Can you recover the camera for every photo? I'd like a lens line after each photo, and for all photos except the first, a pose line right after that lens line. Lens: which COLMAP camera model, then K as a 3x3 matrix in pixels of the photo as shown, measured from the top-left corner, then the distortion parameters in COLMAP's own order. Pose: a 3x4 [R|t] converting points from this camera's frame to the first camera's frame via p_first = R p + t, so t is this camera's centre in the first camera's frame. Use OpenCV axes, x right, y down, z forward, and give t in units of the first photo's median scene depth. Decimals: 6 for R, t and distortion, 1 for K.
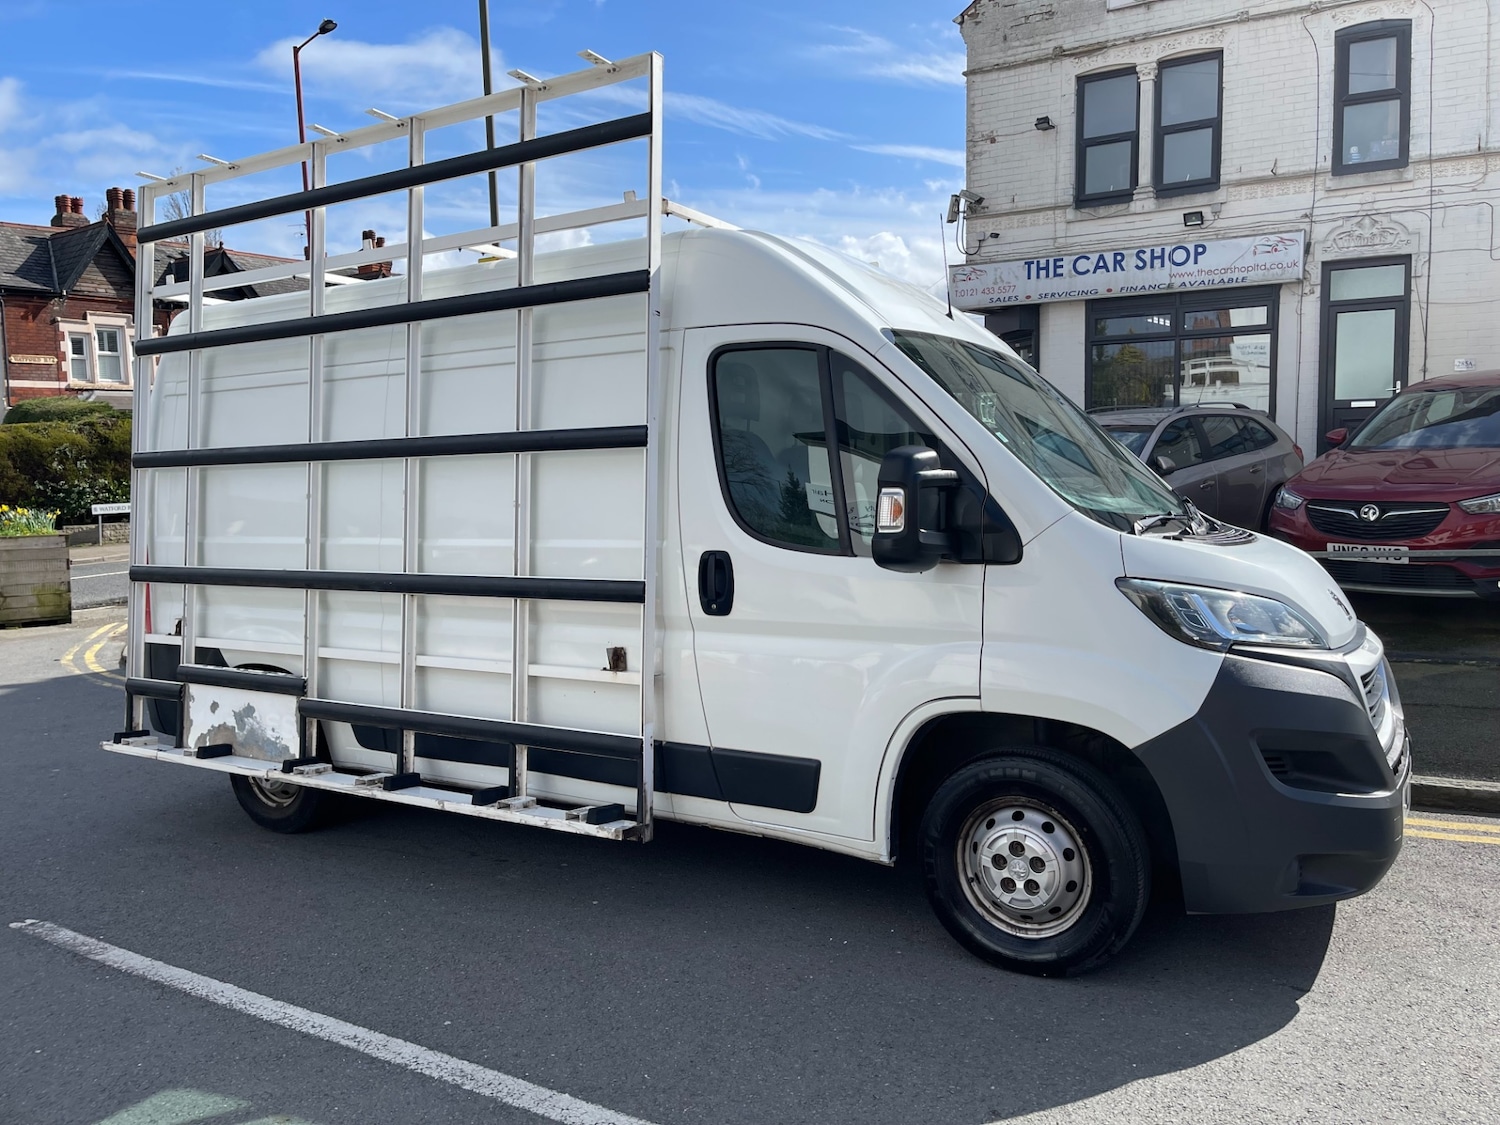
lens RADIAL K [[1127.9, 0, 761.4], [0, 1127.9, 531.7], [0, 0, 1]] dist [0.086436, -0.116867]
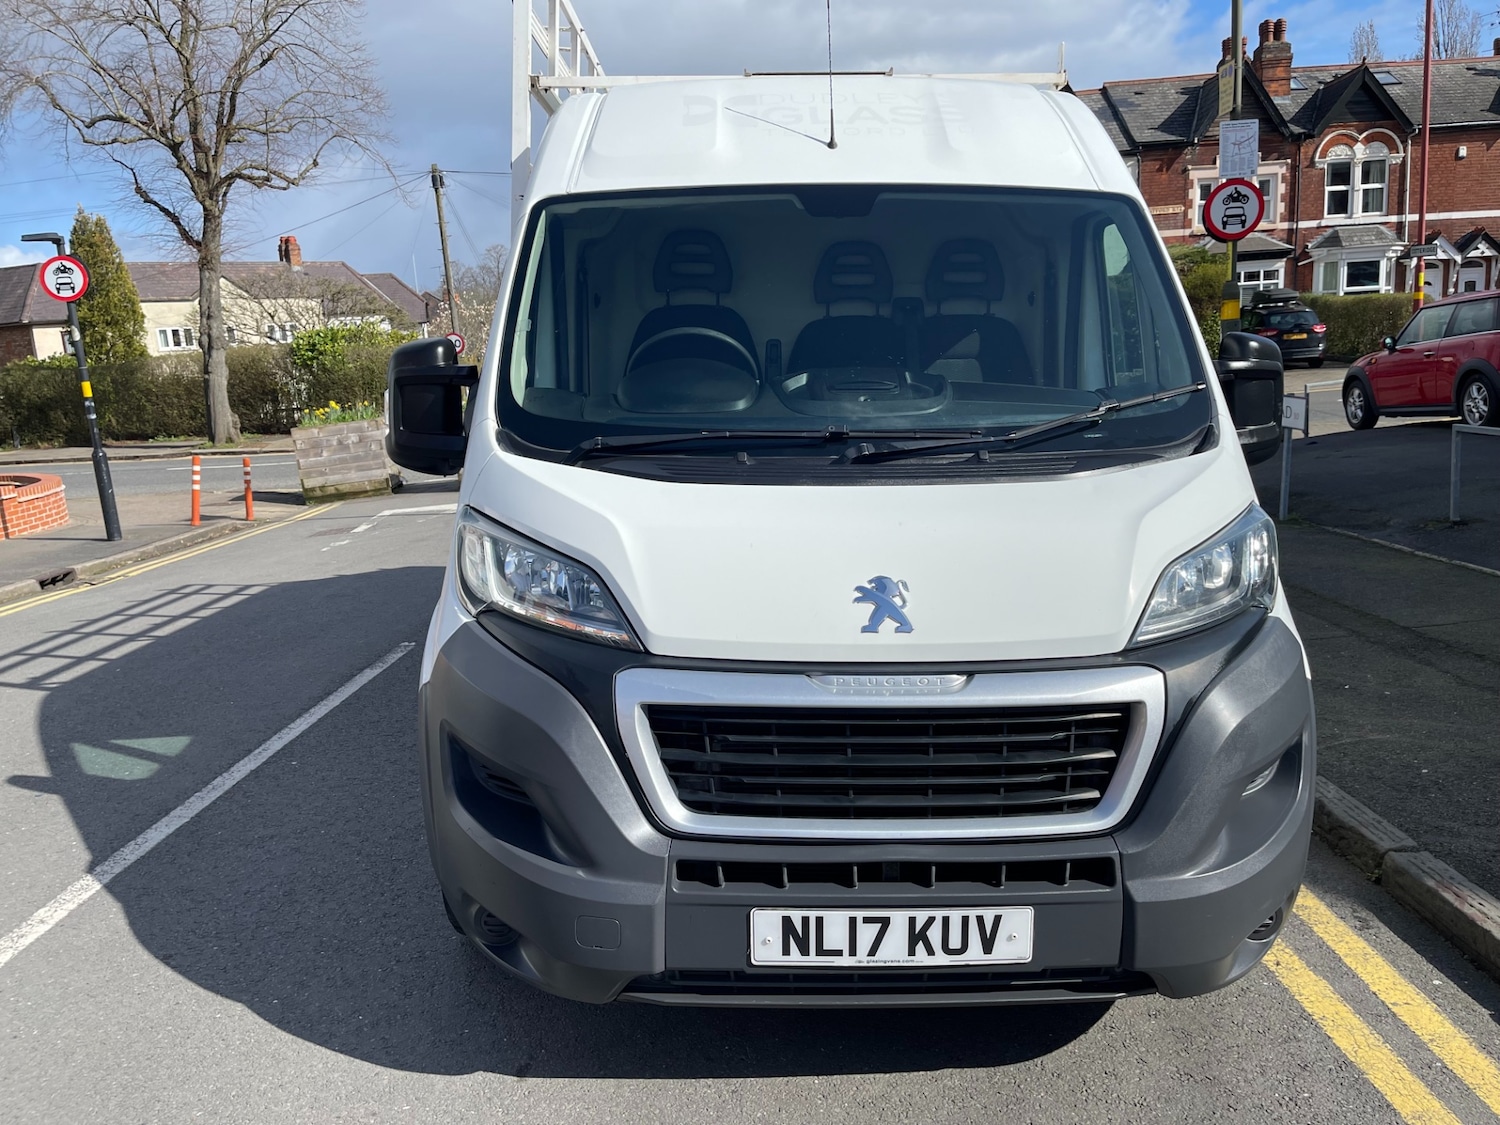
lens RADIAL K [[1131.2, 0, 753.8], [0, 1131.2, 564.6], [0, 0, 1]] dist [0.077653, -0.105064]
pose [[0.521099, 0.164173, -0.837558, 0.709744], [-0.020390, 0.983440, 0.180082, -0.043900], [0.853253, -0.076762, 0.515817, 0.481723]]
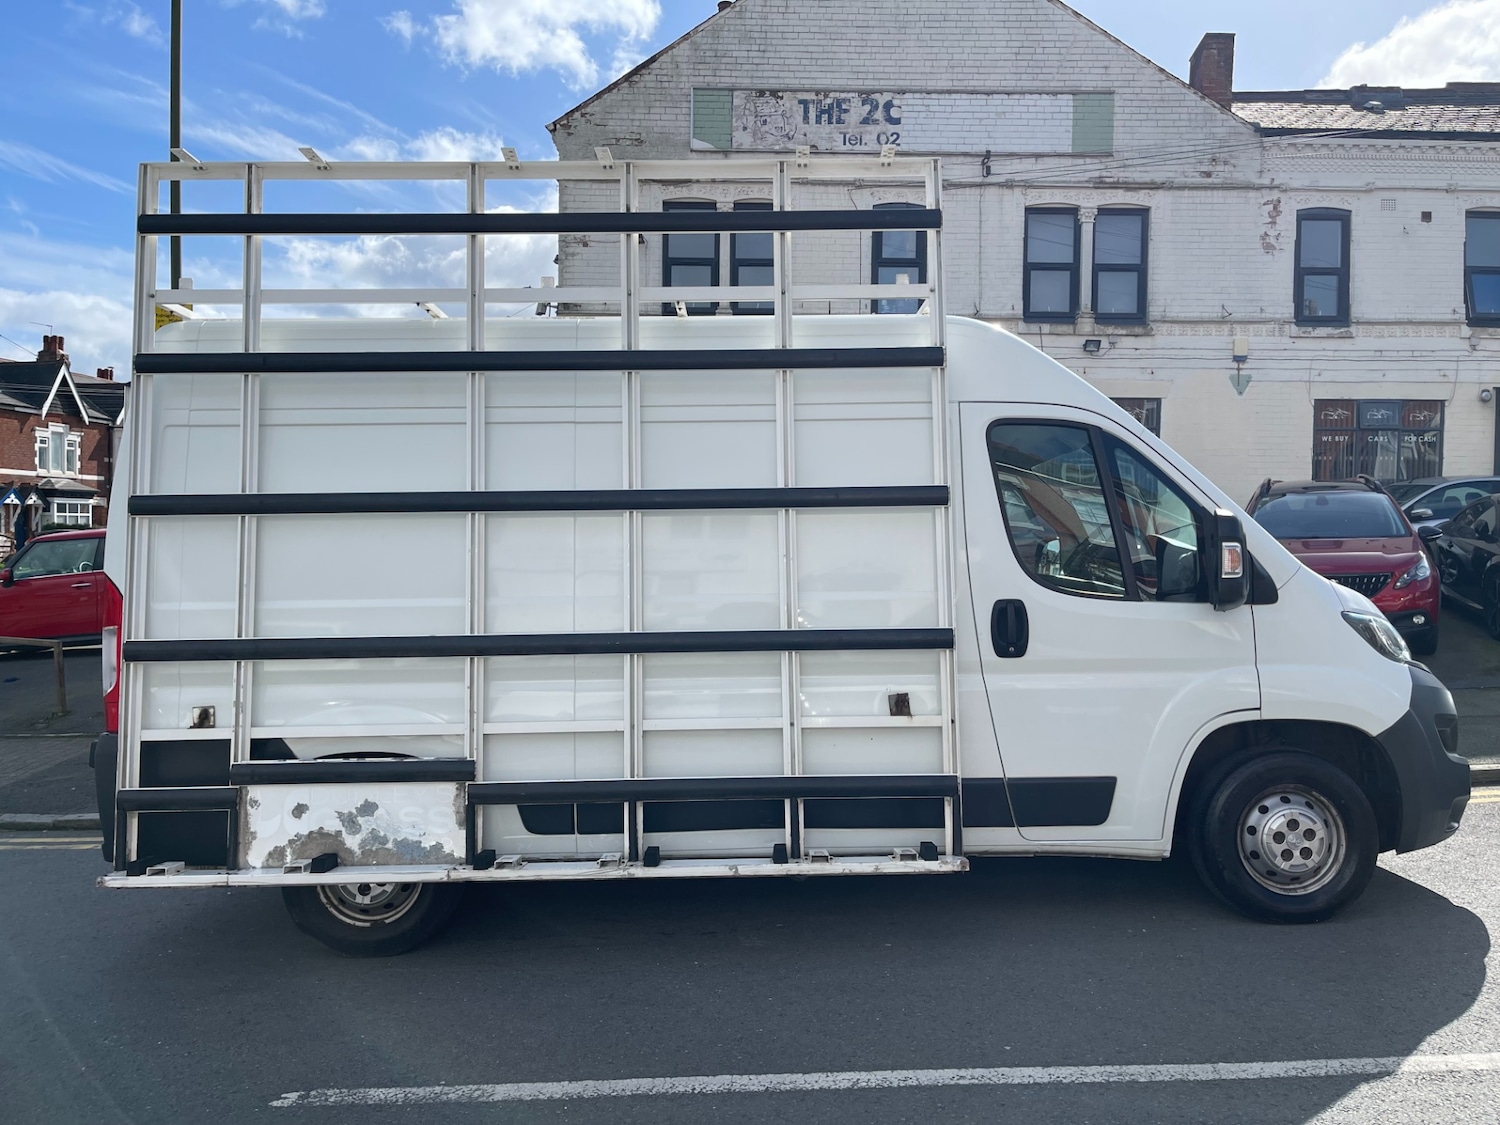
lens RADIAL K [[1129.6, 0, 762.1], [0, 1129.6, 531.8], [0, 0, 1]] dist [0.057670, -0.058062]
pose [[0.849571, 0.026996, 0.526783, -0.636934], [0.017079, 0.996758, -0.078625, 0.025957], [-0.527198, 0.075795, 0.846355, 0.129594]]
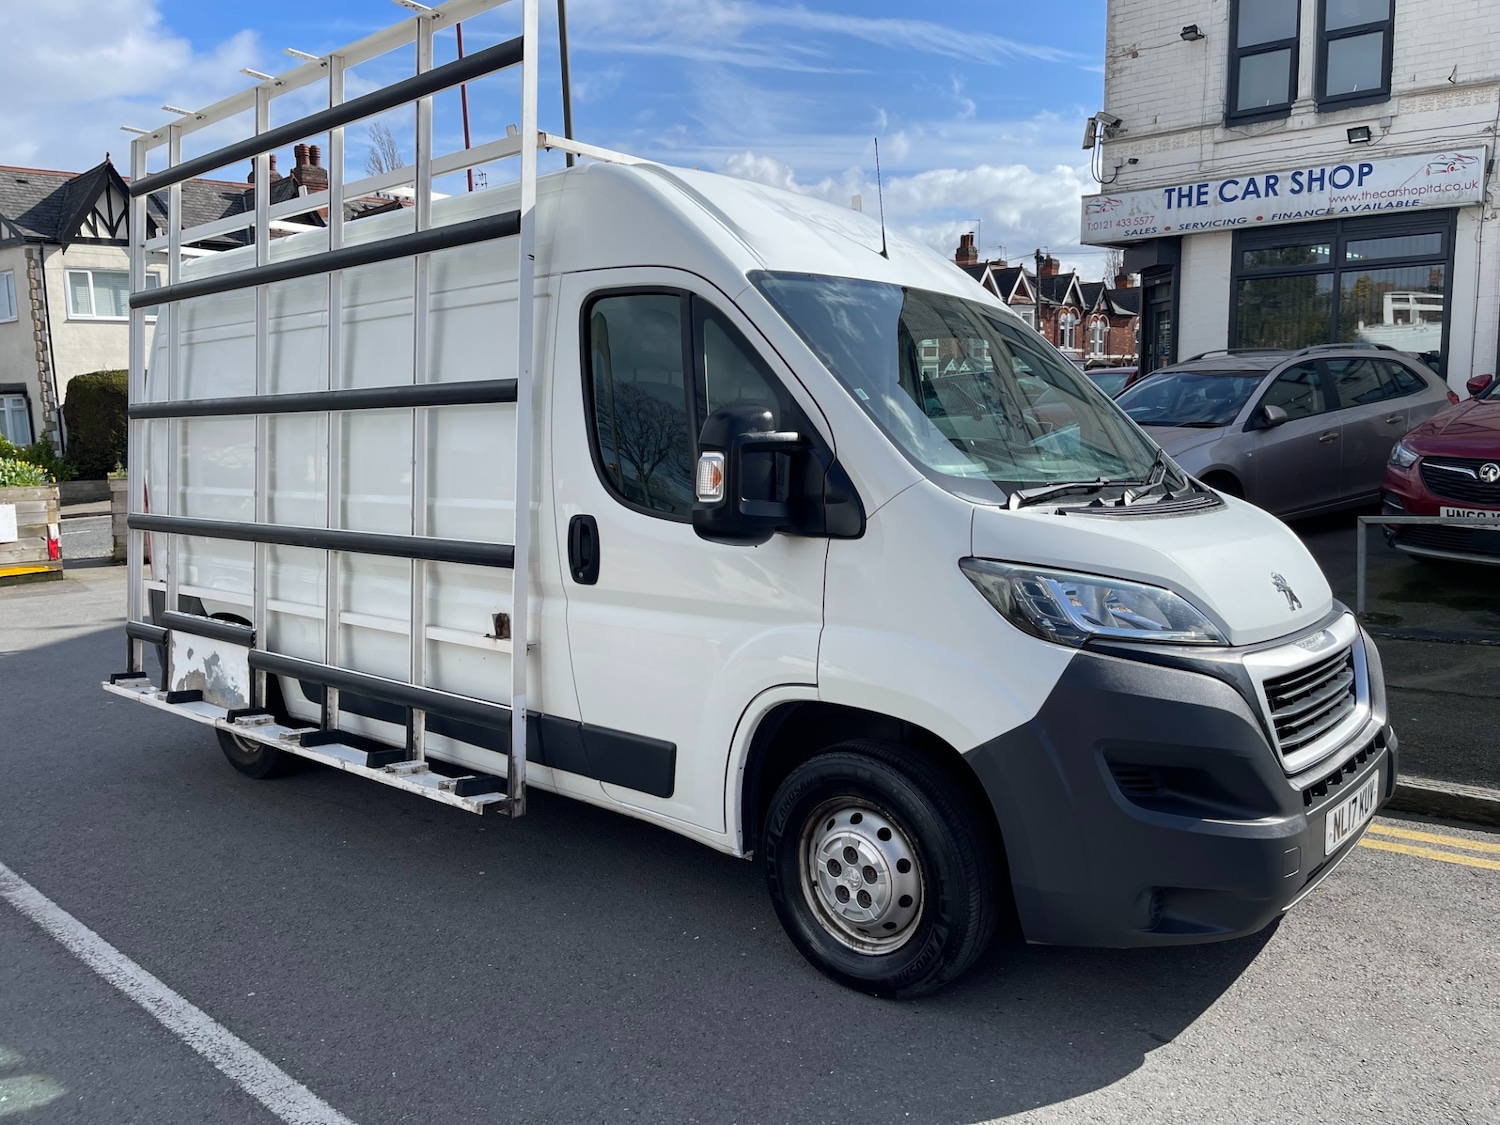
lens RADIAL K [[1126.9, 0, 755.0], [0, 1126.9, 542.7], [0, 0, 1]] dist [0.095207, -0.132442]
pose [[0.986333, 0.021306, -0.163383, 0.190272], [-0.011726, 0.998167, 0.059374, -0.013248], [0.164348, -0.056647, 0.984774, 0.076998]]
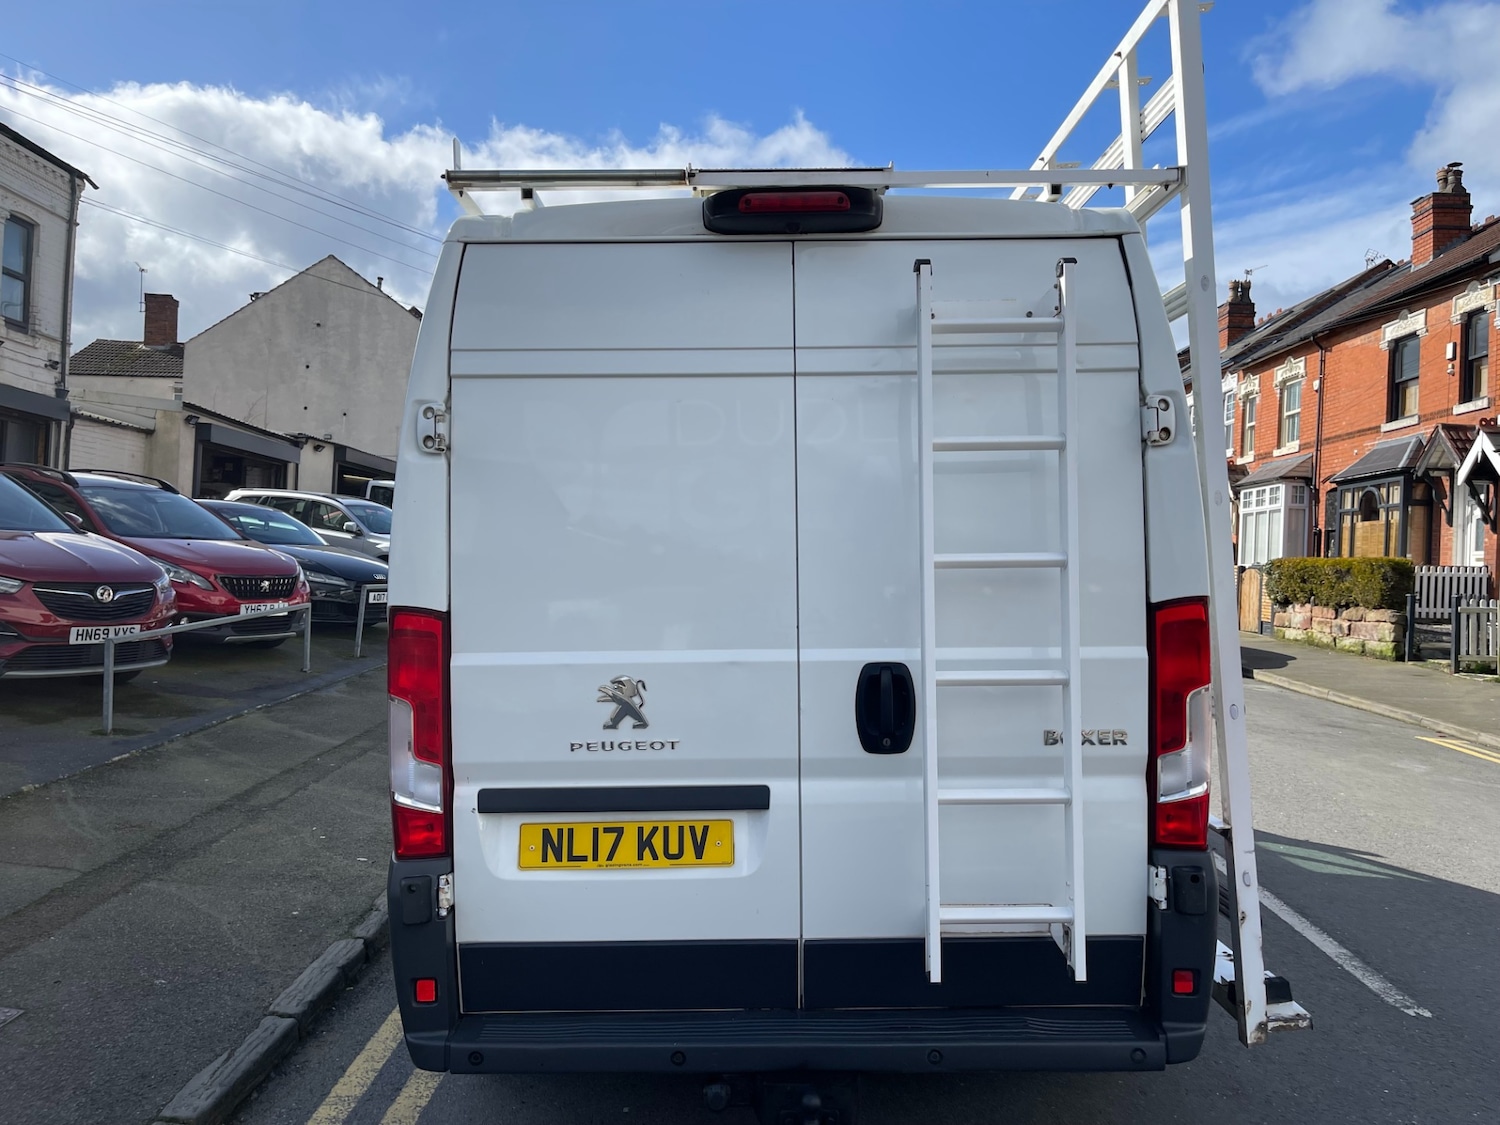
lens RADIAL K [[1129.5, 0, 750.2], [0, 1129.5, 554.4], [0, 0, 1]] dist [0.085038, -0.117073]
pose [[-0.517181, 0.016974, 0.855708, -0.950781], [0.039822, 0.999198, 0.004247, -0.050252], [-0.854949, 0.036272, -0.517442, 1.572811]]
